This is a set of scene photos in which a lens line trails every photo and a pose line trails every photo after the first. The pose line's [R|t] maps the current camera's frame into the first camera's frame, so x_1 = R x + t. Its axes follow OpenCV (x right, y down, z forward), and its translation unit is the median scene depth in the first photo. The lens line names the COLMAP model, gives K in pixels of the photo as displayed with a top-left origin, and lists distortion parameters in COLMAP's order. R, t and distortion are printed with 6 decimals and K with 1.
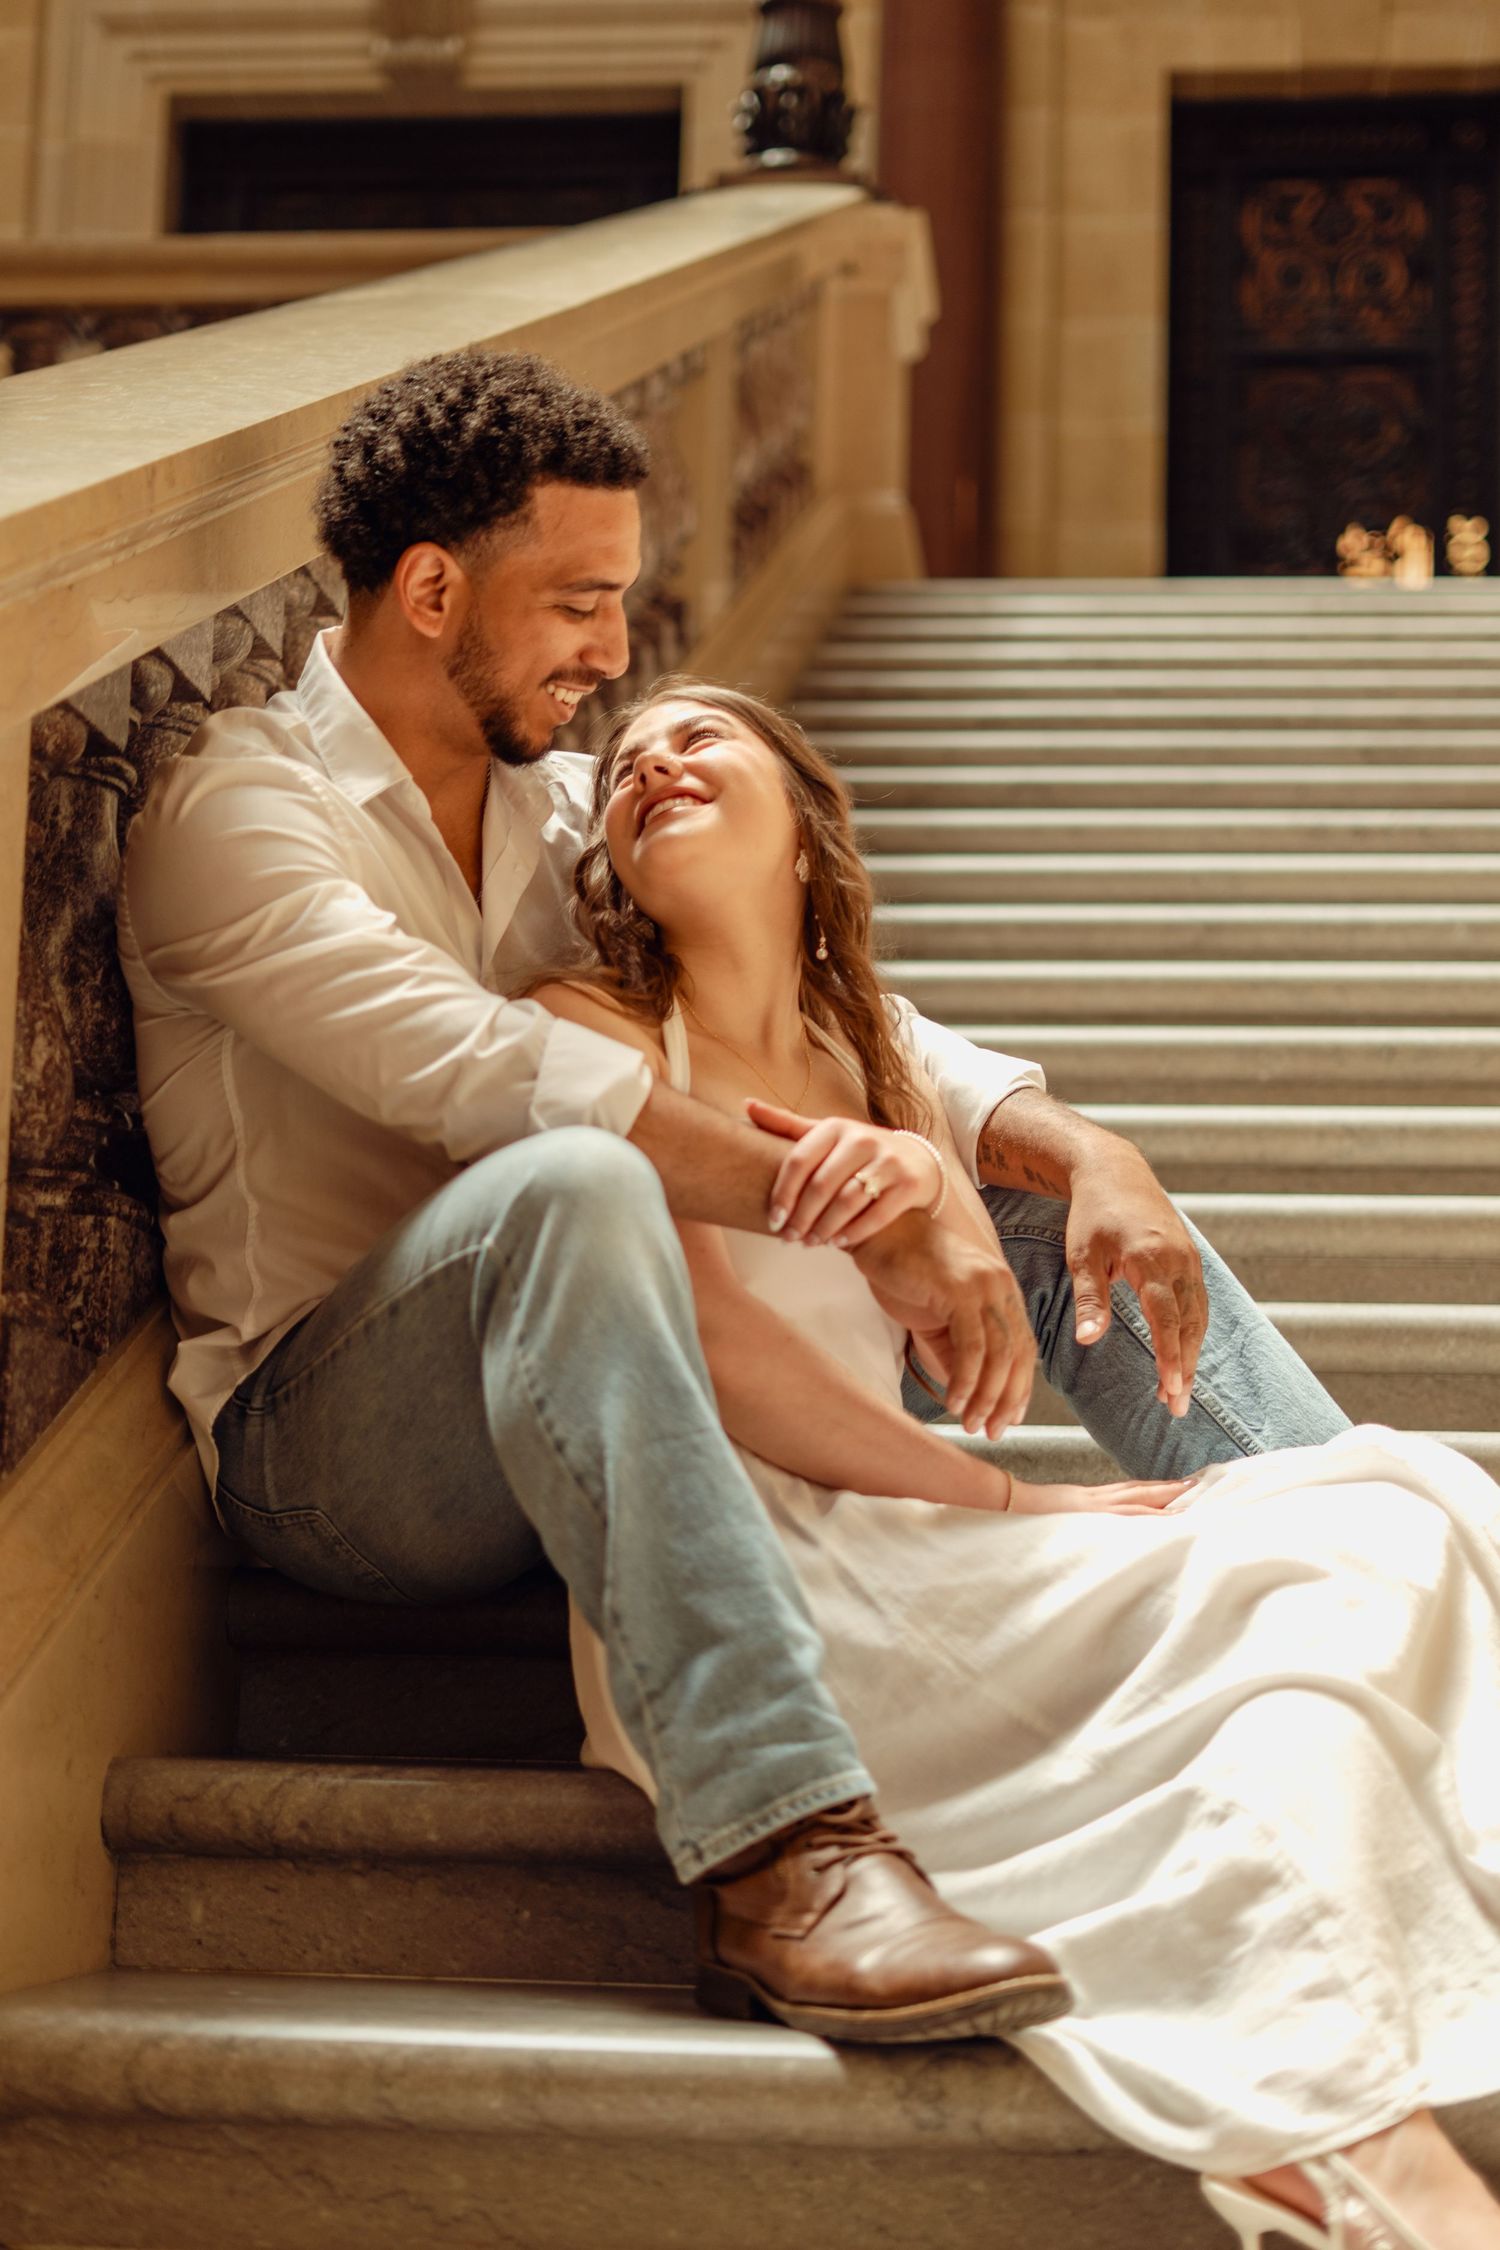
lens RADIAL K [[3907.8, 0, 750.0], [0, 3907.8, 1125.0], [0, 0, 1]] dist [-0.037234, -0.097750]
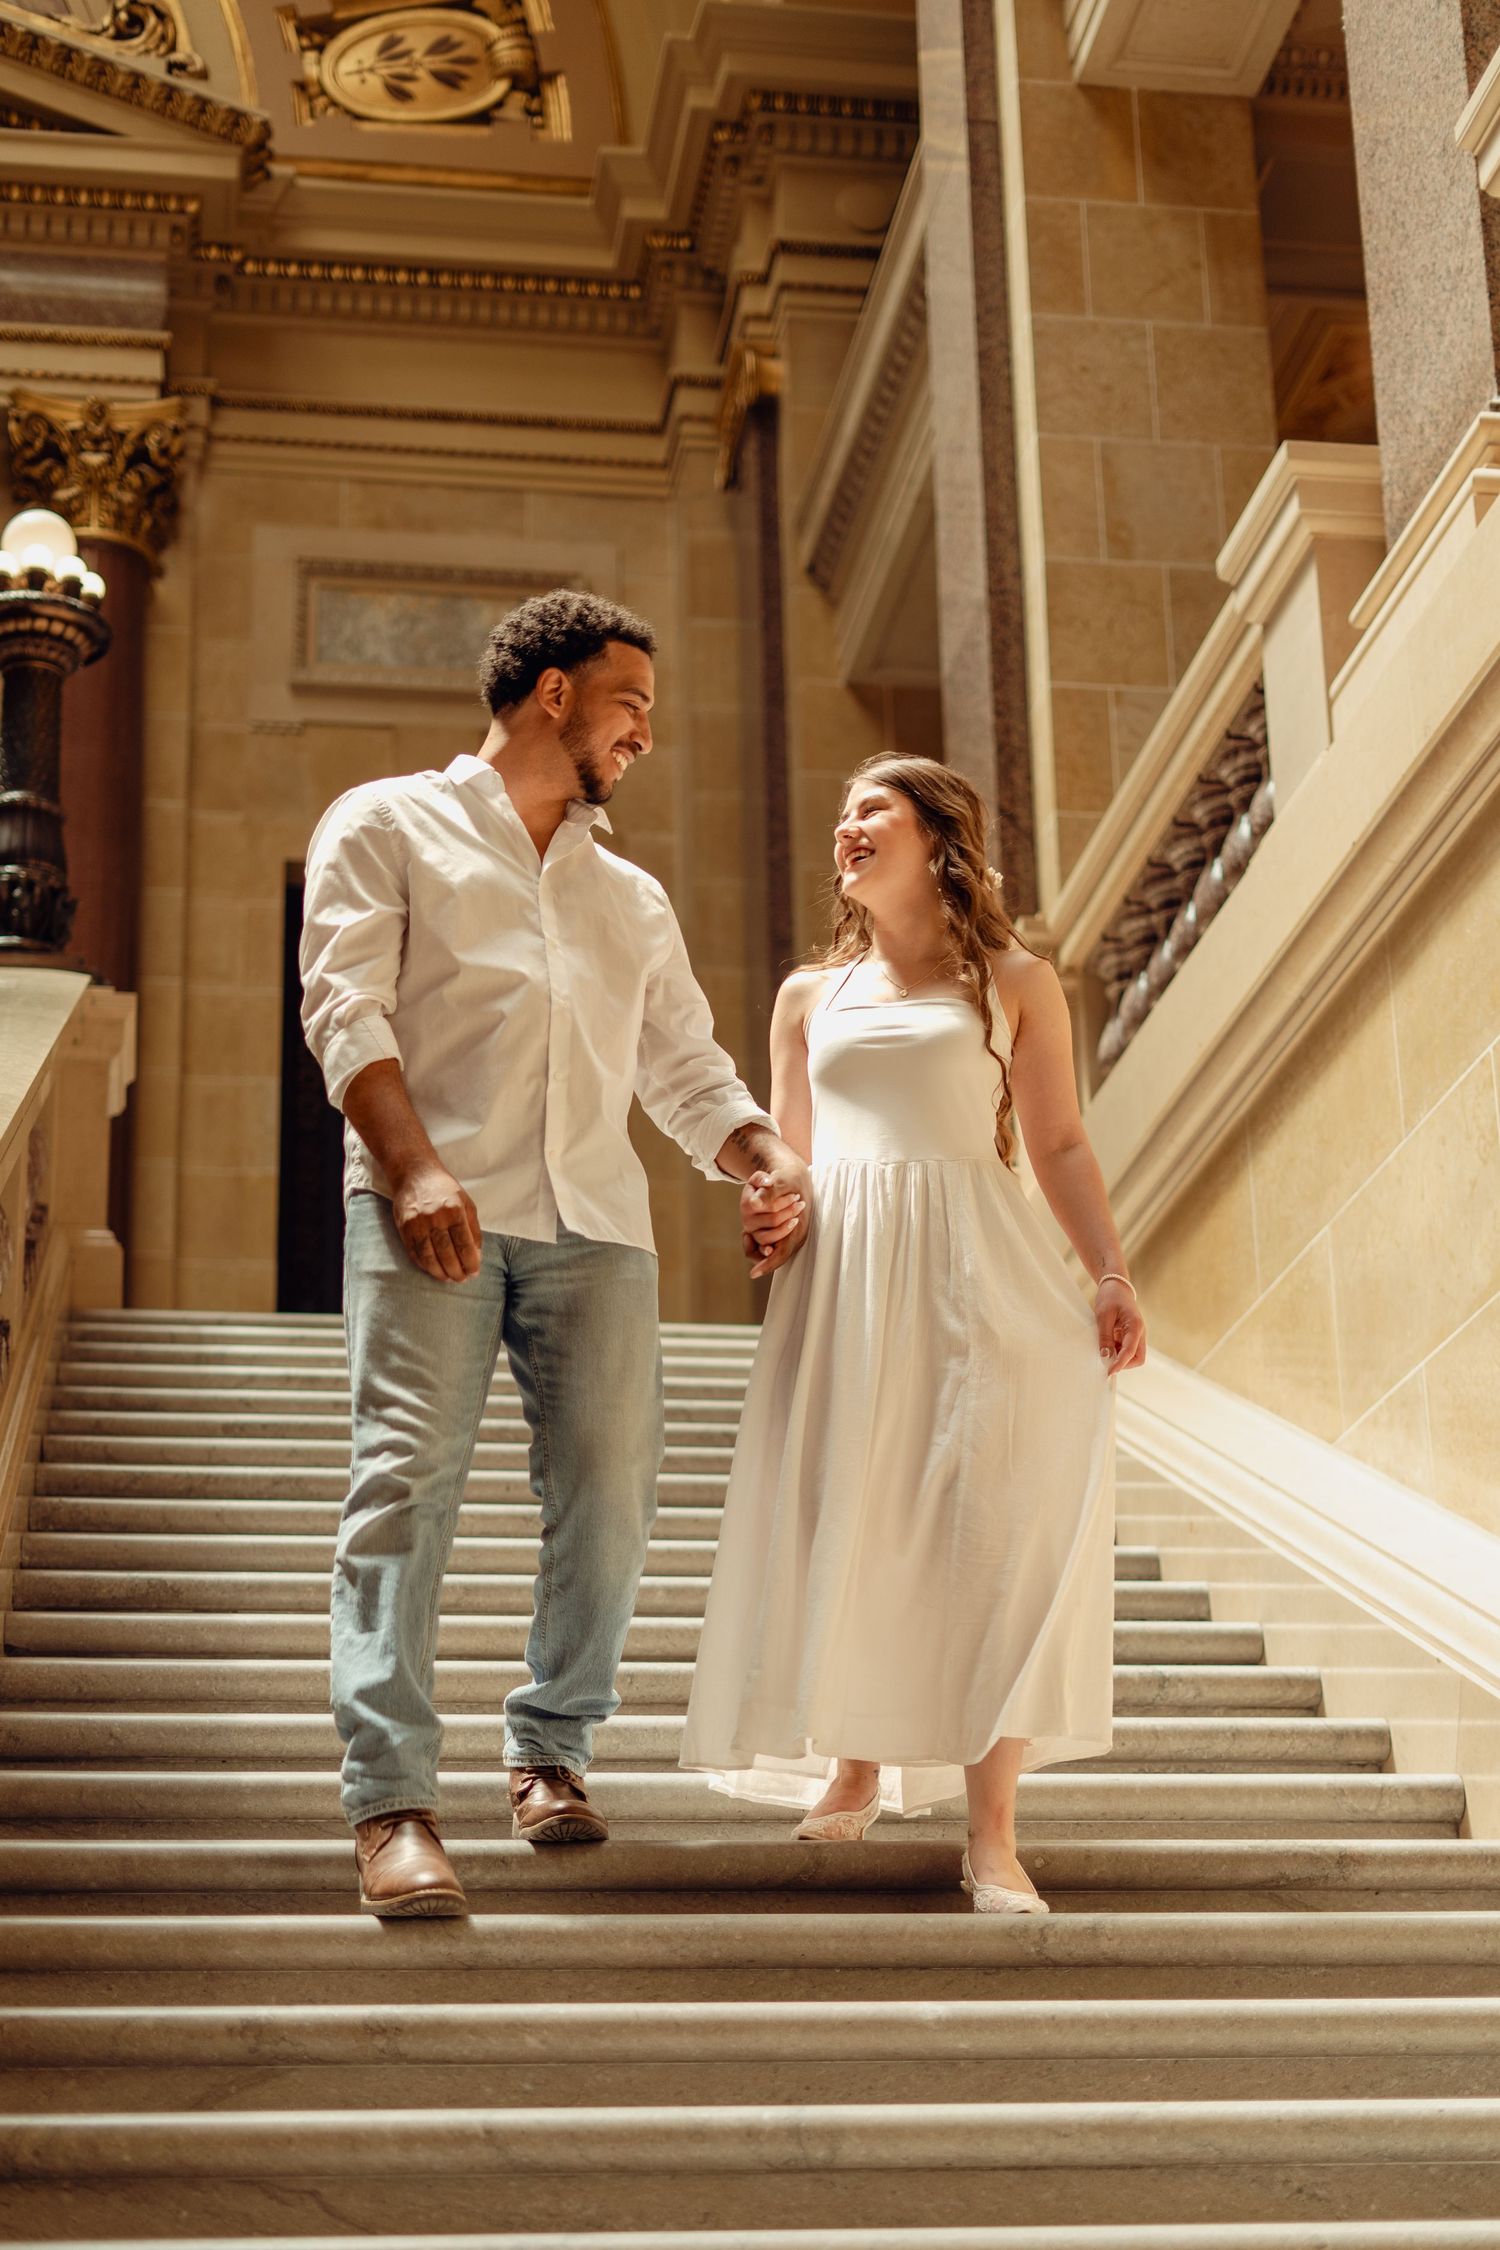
lens RADIAL K [[3907.8, 0, 750.0], [0, 3907.8, 1125.0], [0, 0, 1]] dist [-0.037234, -0.097750]
pose [[0.967087, 0.041326, 0.251067, -0.239068], [0.005486, 0.983106, -0.182953, 0.068502], [-0.254386, 0.178309, 0.950523, -0.530830]]
